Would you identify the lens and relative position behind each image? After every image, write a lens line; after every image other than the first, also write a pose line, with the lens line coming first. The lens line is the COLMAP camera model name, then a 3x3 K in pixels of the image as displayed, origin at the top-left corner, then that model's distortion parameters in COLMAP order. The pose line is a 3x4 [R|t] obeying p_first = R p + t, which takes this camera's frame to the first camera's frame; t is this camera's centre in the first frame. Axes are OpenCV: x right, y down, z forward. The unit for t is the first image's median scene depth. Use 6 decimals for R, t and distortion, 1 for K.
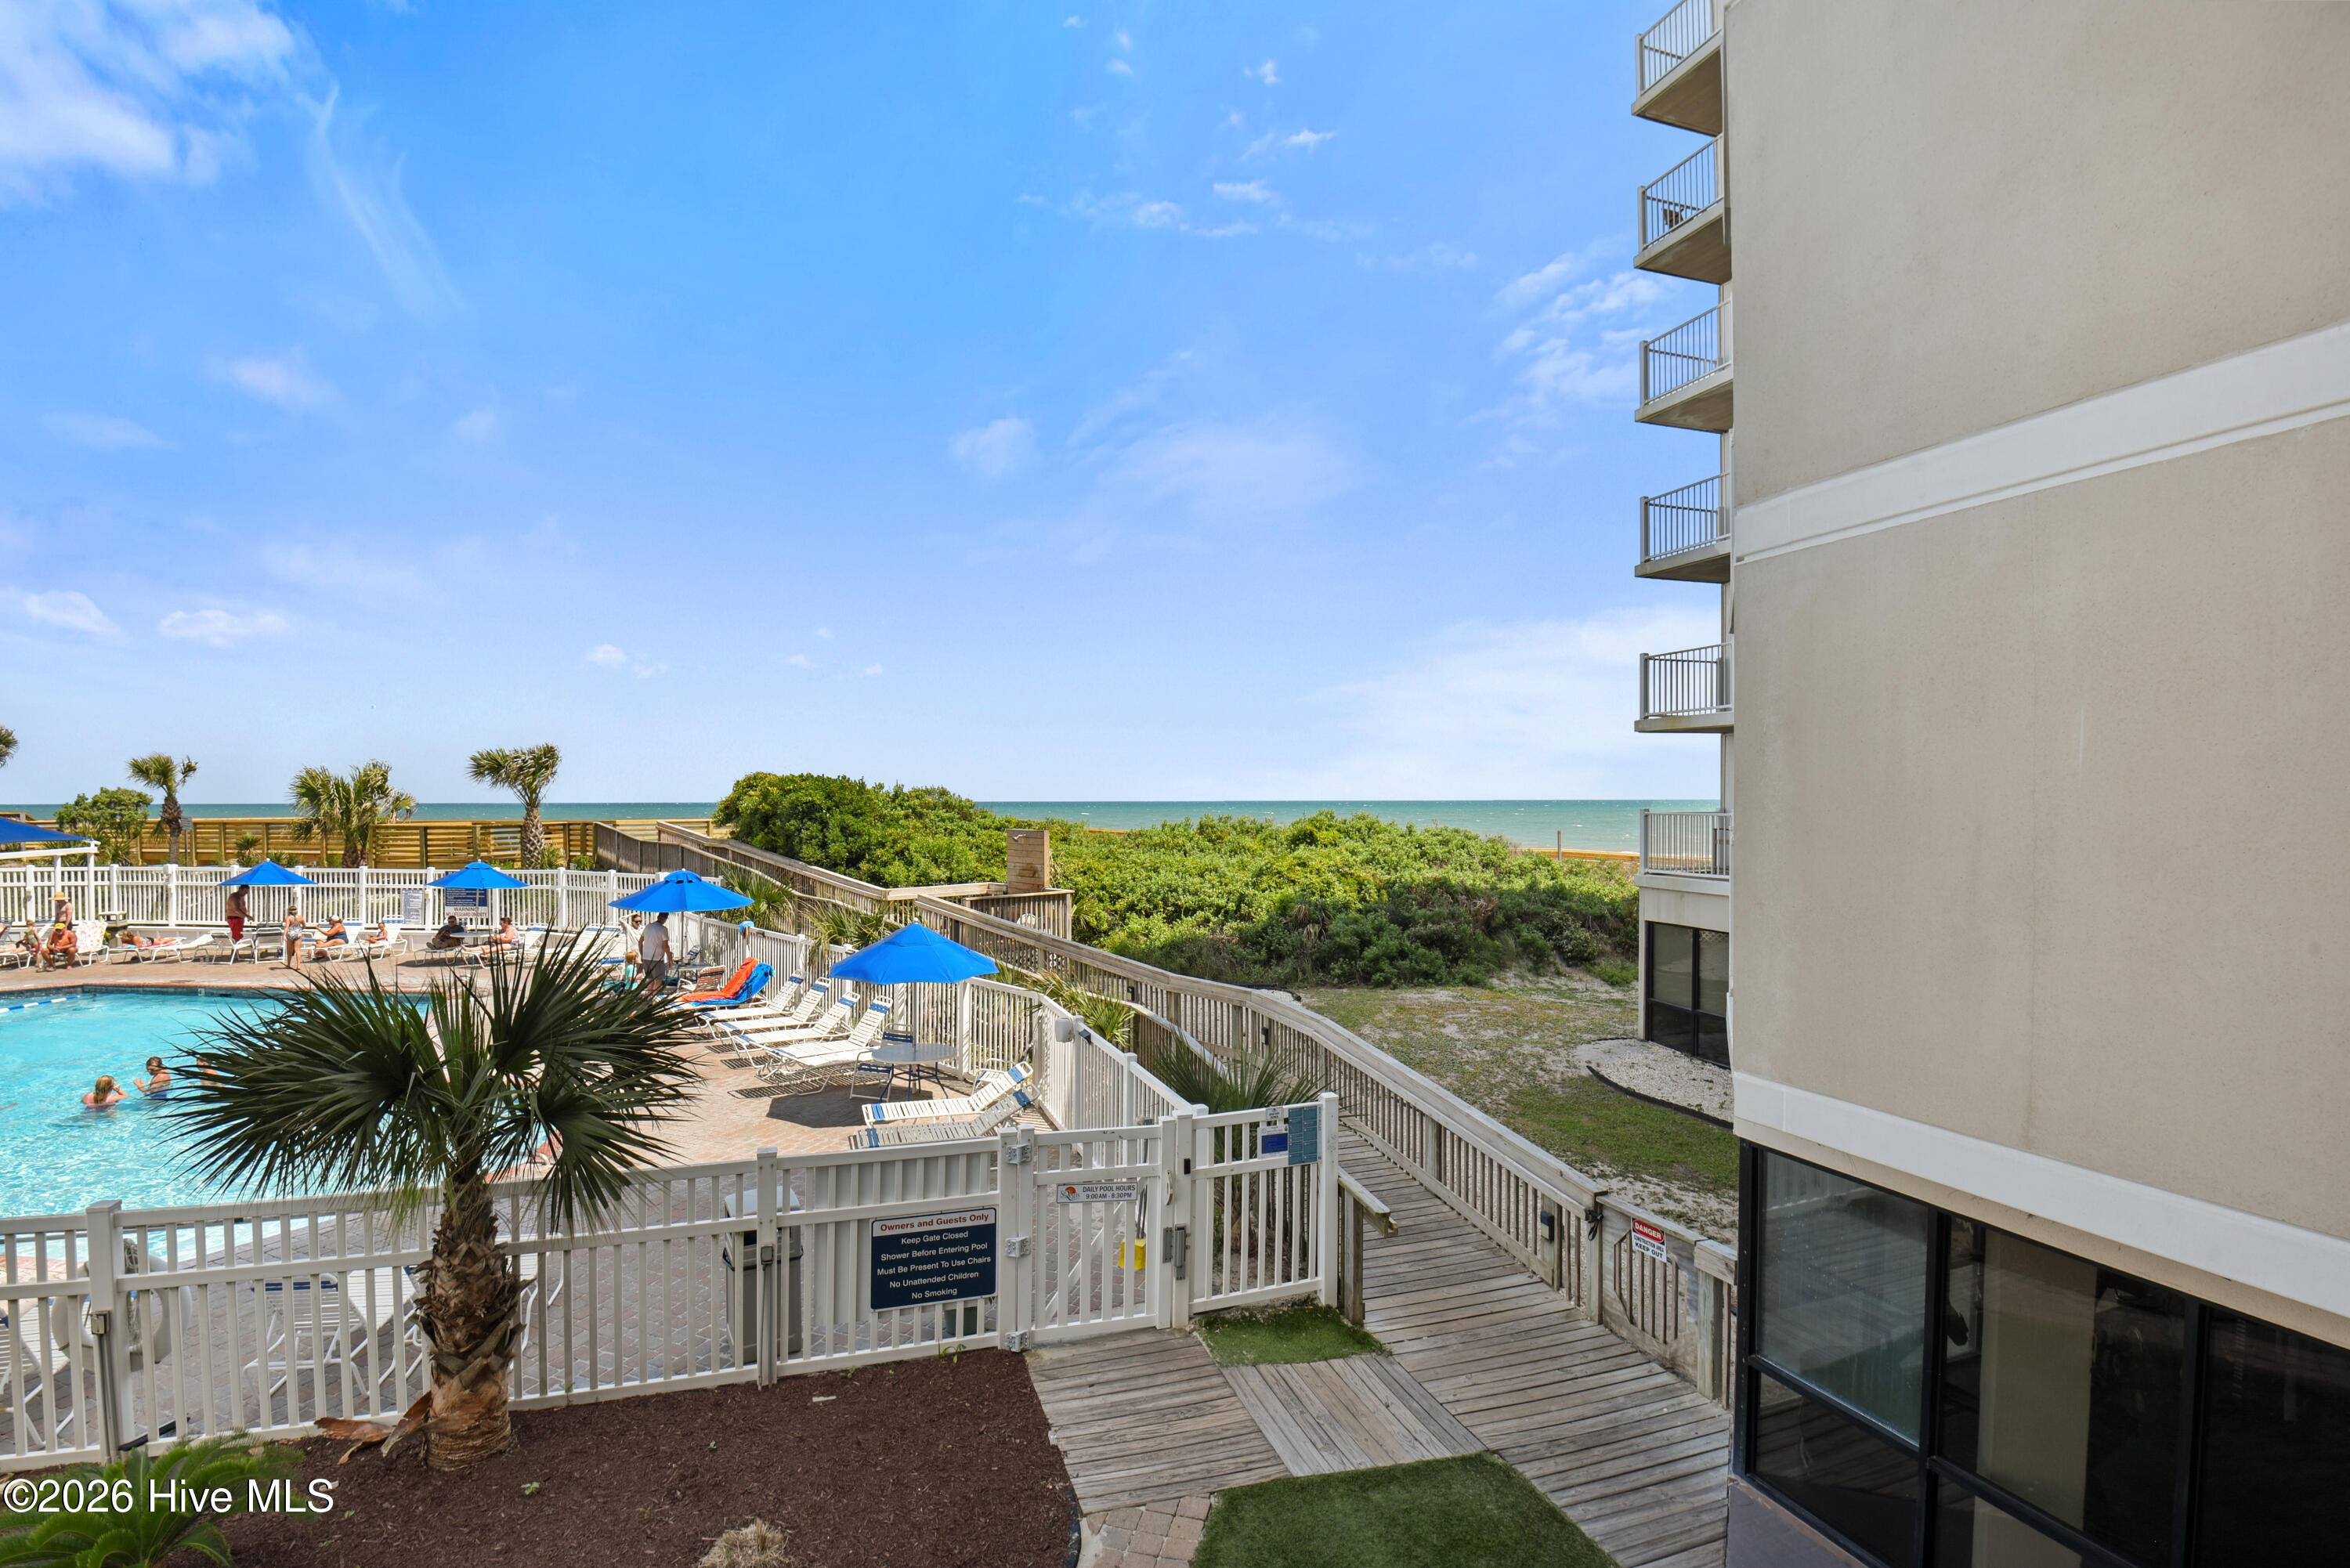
lens RADIAL K [[1106.1, 0, 1179.4], [0, 1106.1, 789.5], [0, 0, 1]] dist [-0.033696, -0.001110]
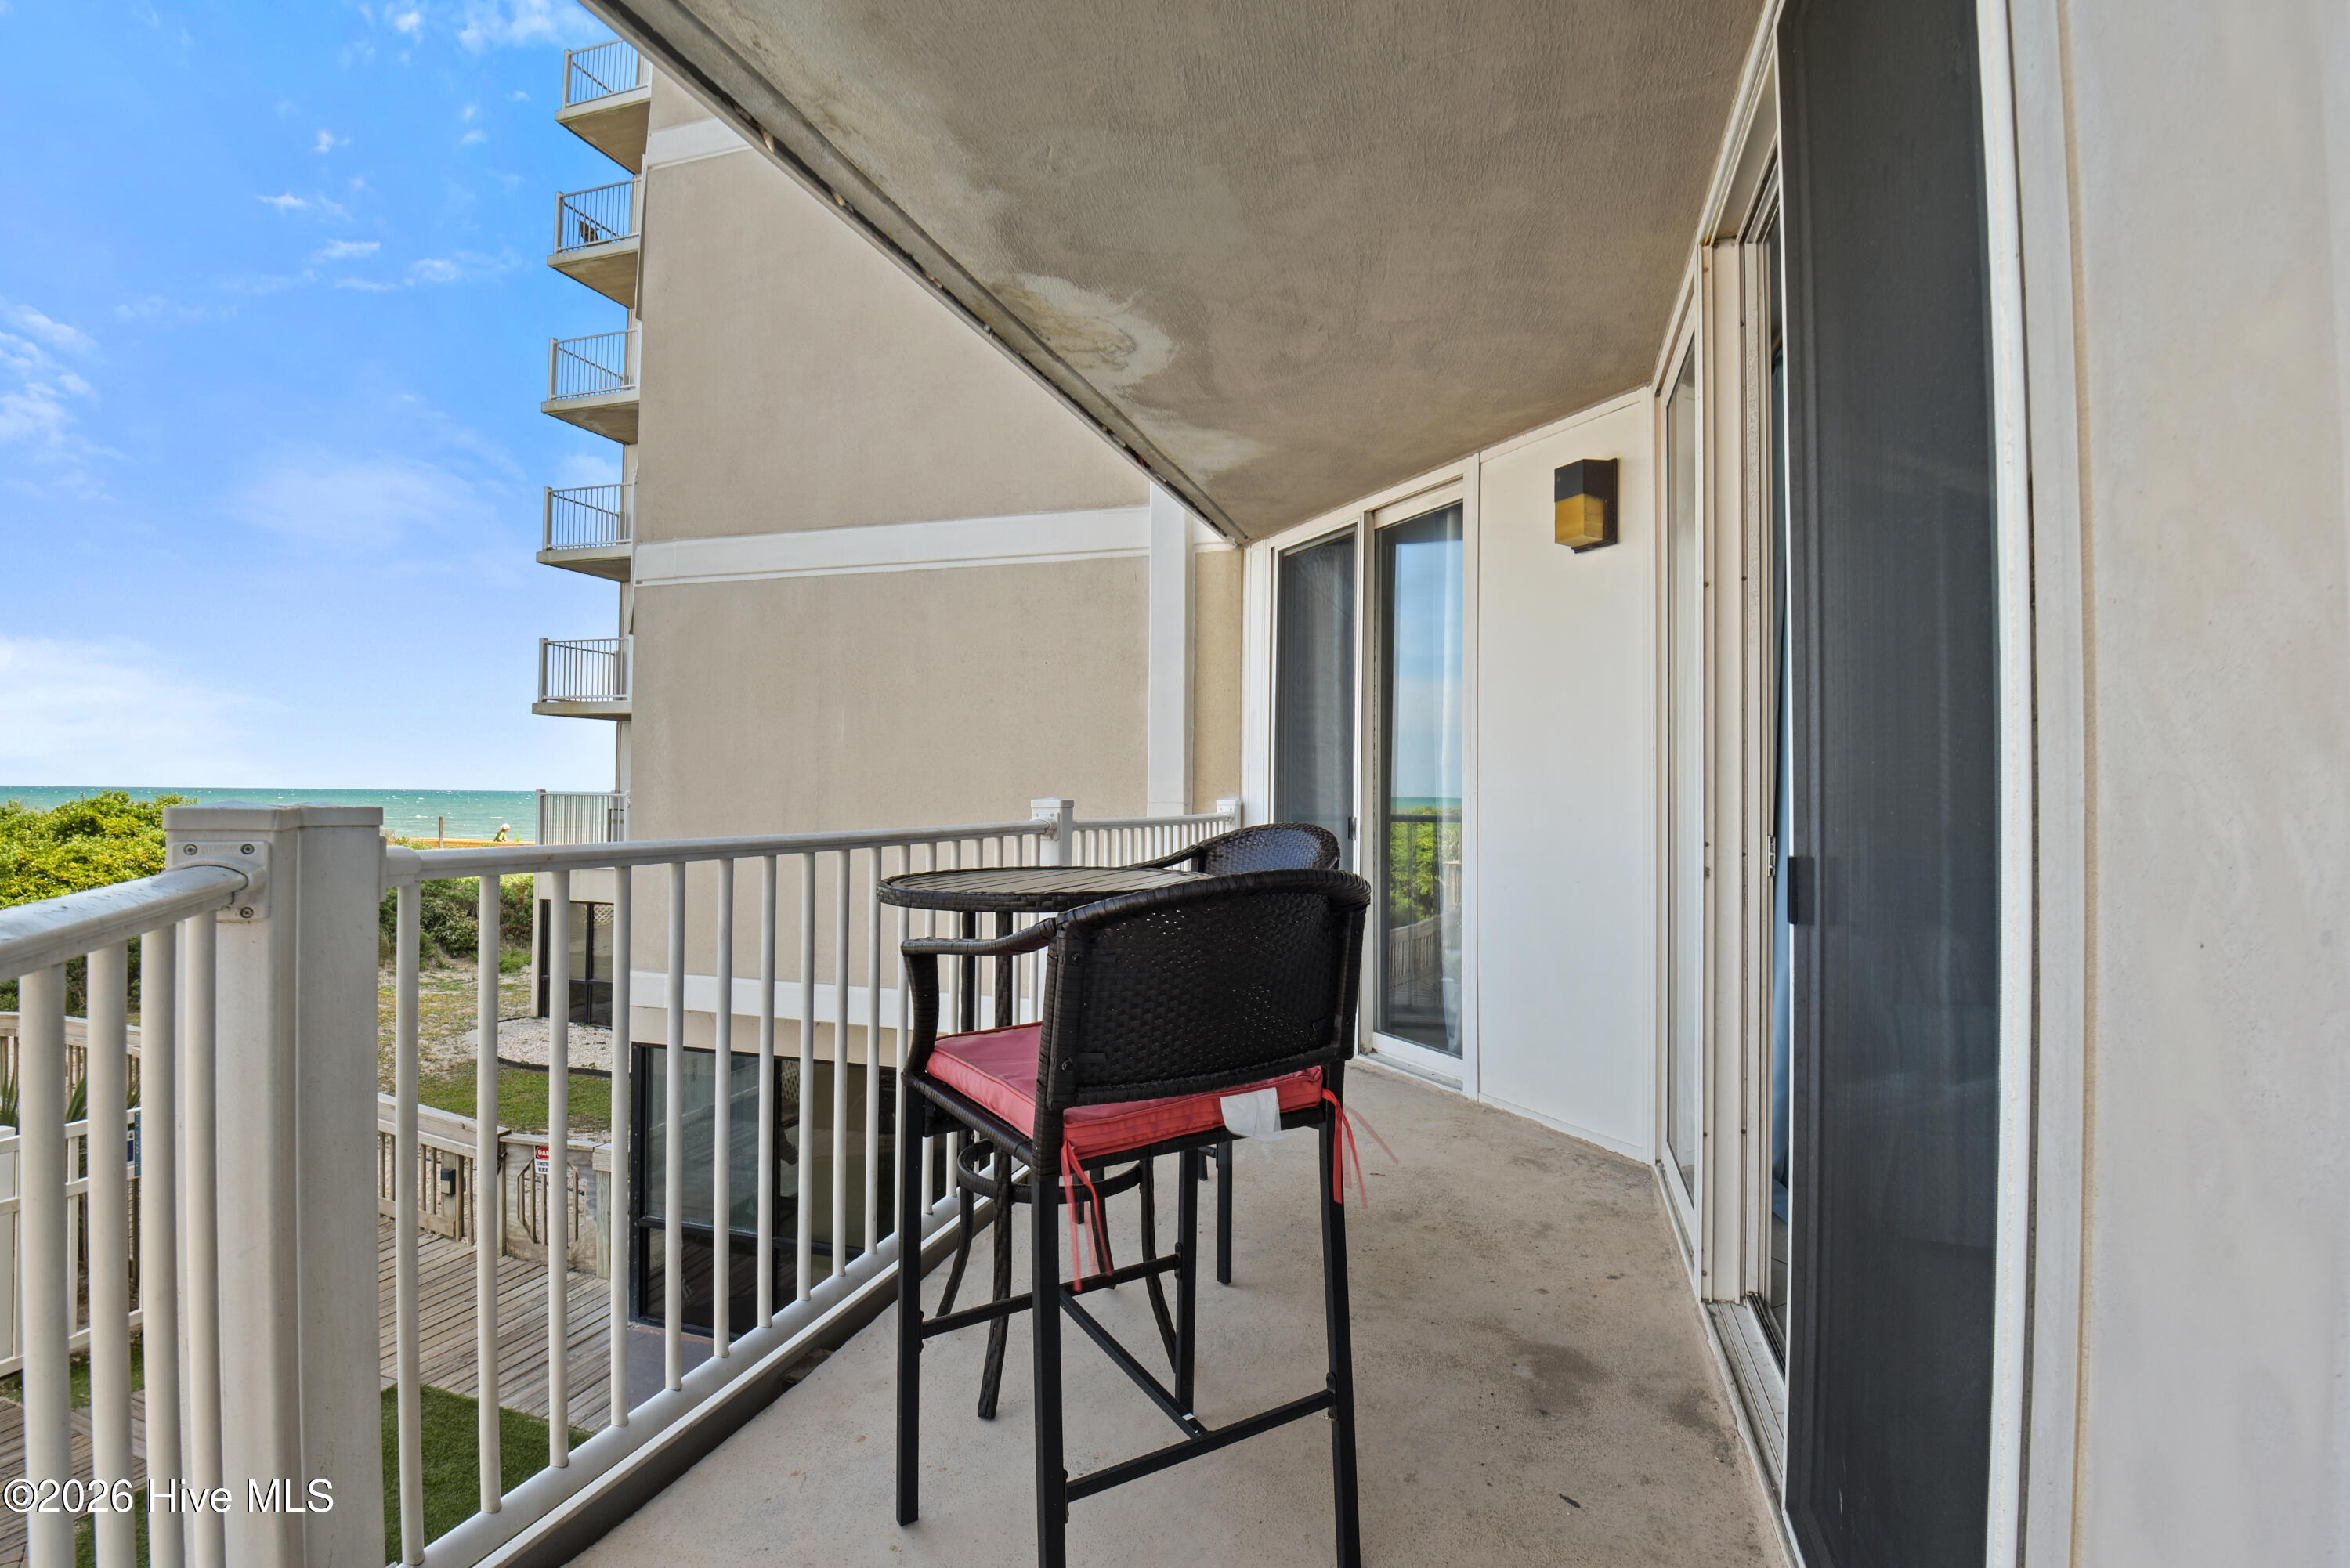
lens RADIAL K [[1106.1, 0, 1179.4], [0, 1106.1, 789.5], [0, 0, 1]] dist [-0.033696, -0.001110]
pose [[0.594337, 0.009799, 0.804157, -0.053177], [-0.016888, 0.999857, 0.000298, 0.008675], [-0.804039, -0.013758, 0.594417, -0.106116]]
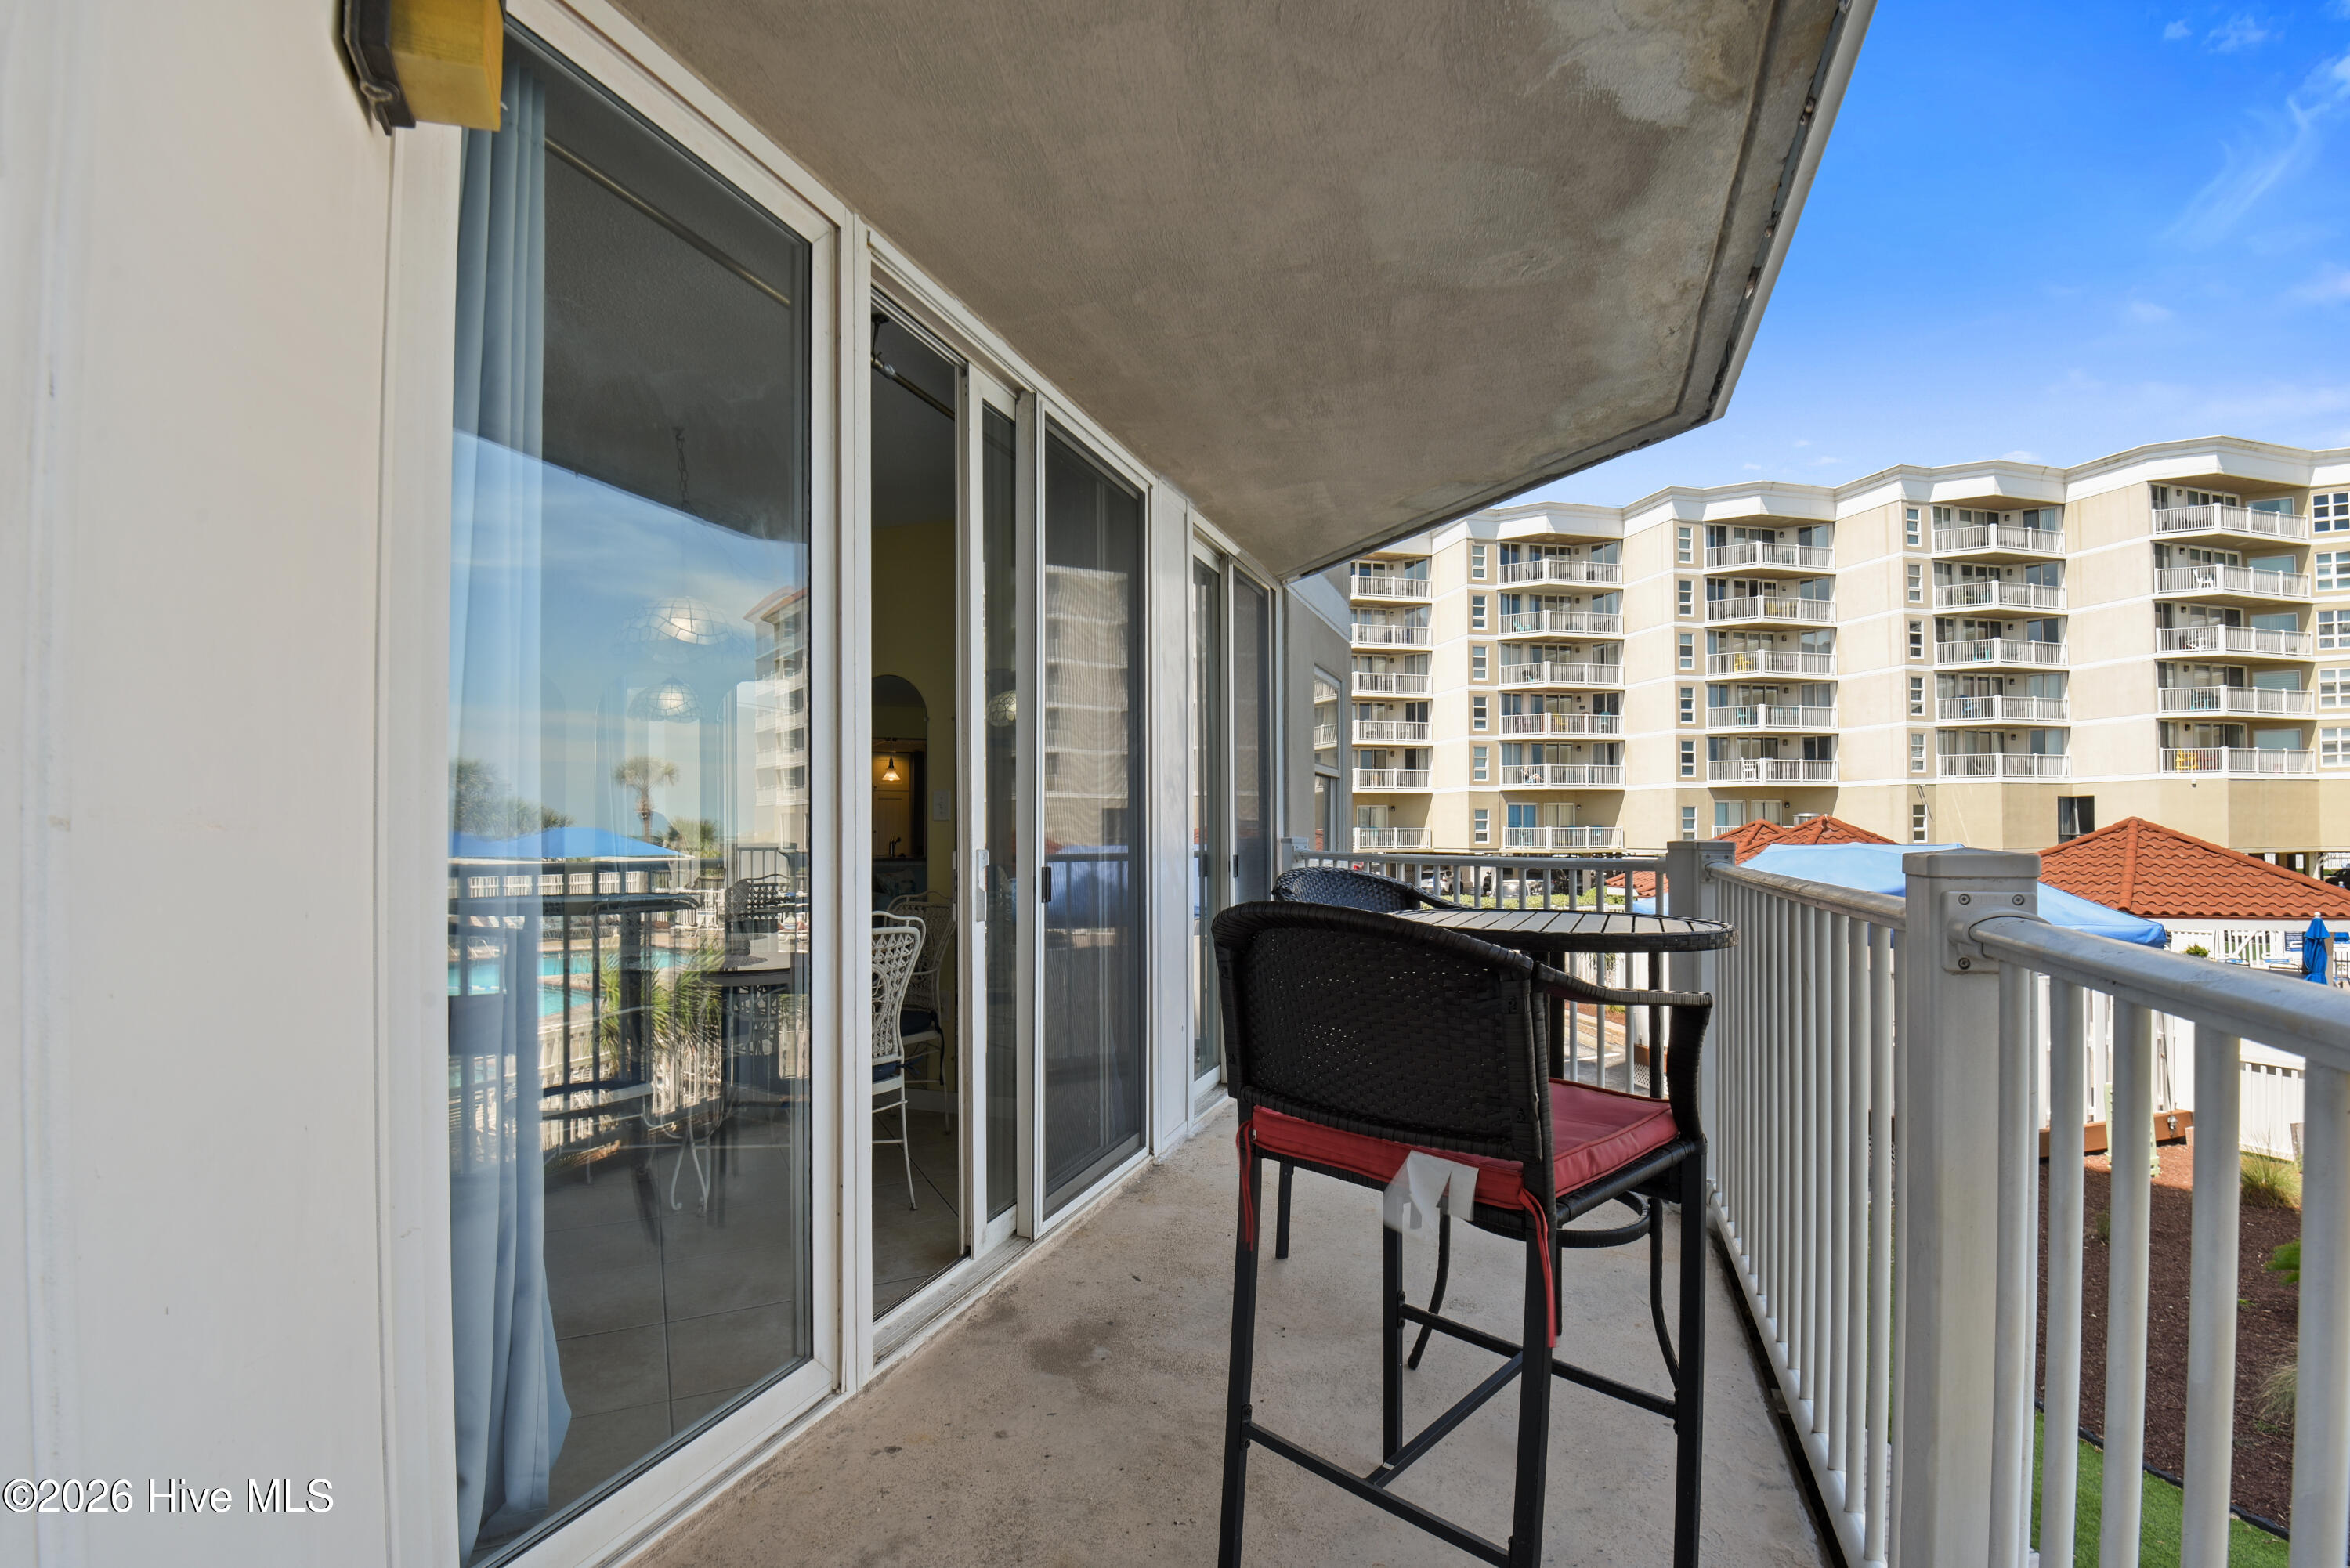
lens RADIAL K [[1106.1, 0, 1179.4], [0, 1106.1, 789.5], [0, 0, 1]] dist [-0.033696, -0.001110]
pose [[-0.621332, -0.027363, -0.783069, 1.487521], [0.010350, 0.999016, -0.043122, 0.009711], [0.783479, -0.034898, -0.620438, 0.825952]]
